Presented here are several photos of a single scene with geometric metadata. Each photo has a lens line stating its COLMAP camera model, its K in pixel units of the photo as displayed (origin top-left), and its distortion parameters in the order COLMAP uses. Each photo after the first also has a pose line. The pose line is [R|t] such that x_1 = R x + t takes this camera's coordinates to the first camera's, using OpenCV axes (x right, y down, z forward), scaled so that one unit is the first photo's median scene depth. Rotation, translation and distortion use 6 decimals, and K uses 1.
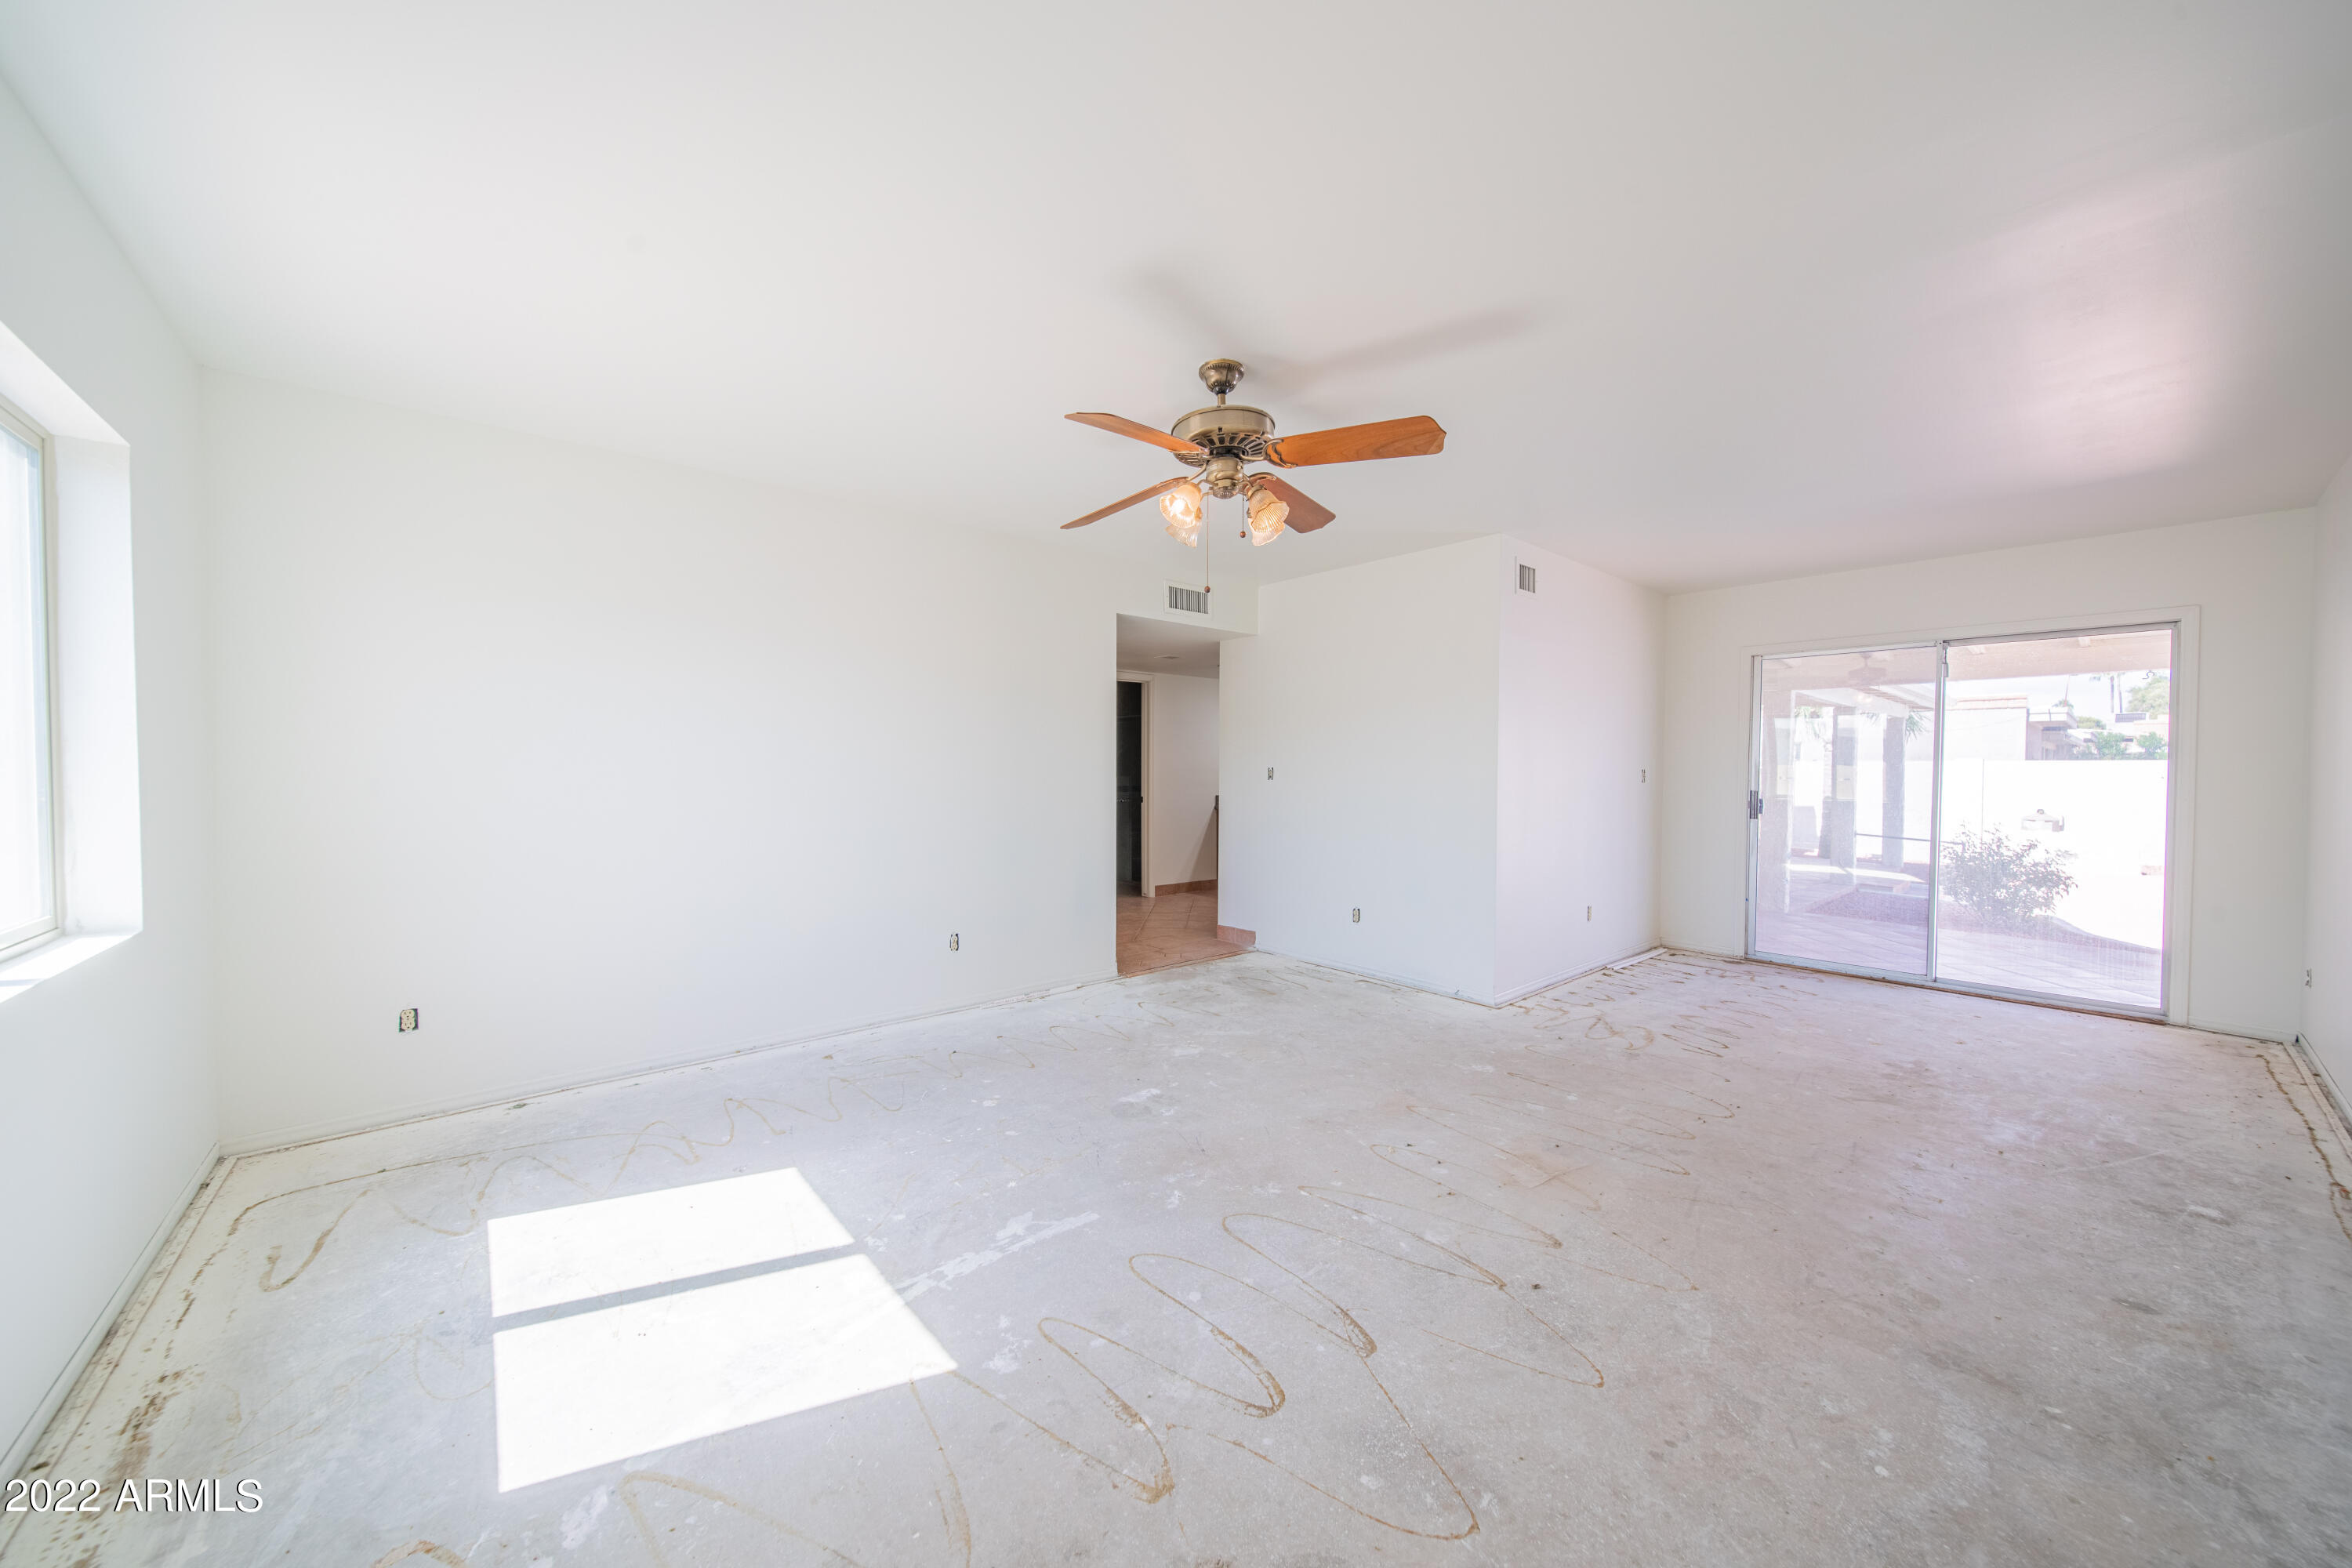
lens RADIAL K [[829.2, 0, 1176.9], [0, 829.2, 788.0], [0, 0, 1]] dist [-0.000420, -0.000098]
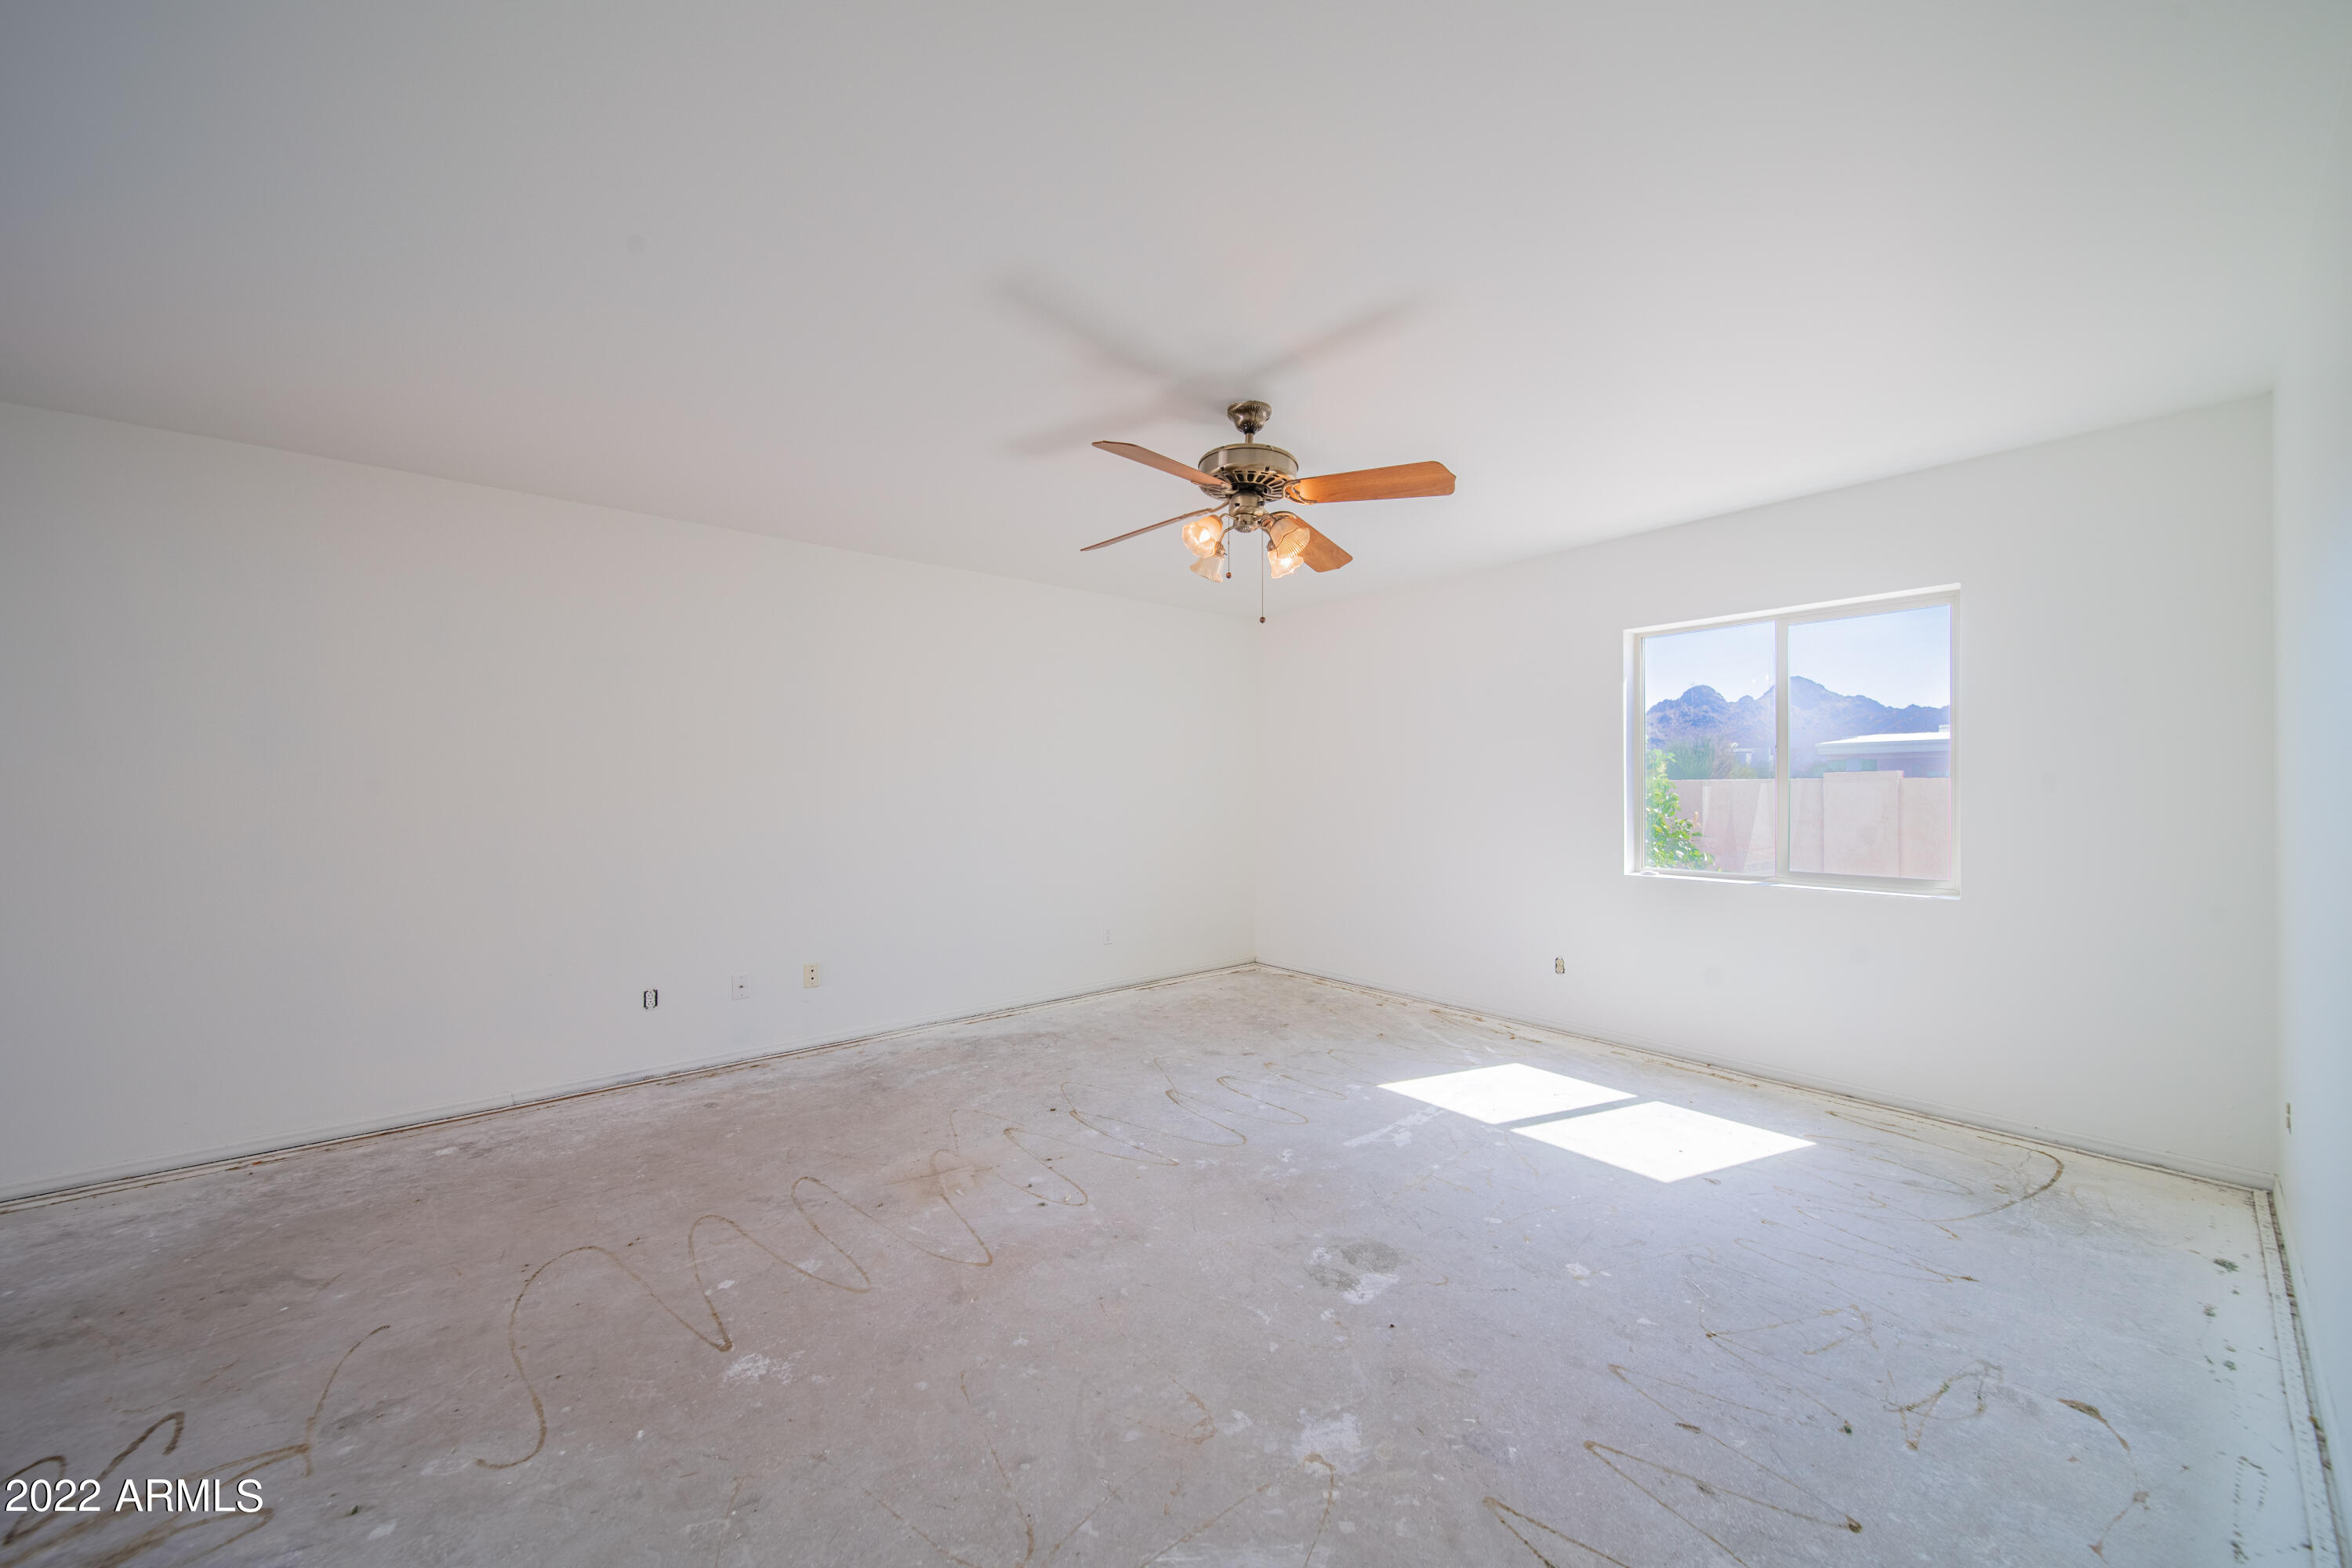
lens RADIAL K [[829.2, 0, 1177.4], [0, 829.2, 784.1], [0, 0, 1]] dist [-0.000420, -0.000098]
pose [[-0.999729, -0.001177, 0.023266, 0.122504], [-0.000749, 0.999831, 0.018390, -0.055892], [-0.023283, 0.018368, -0.999560, 2.111814]]
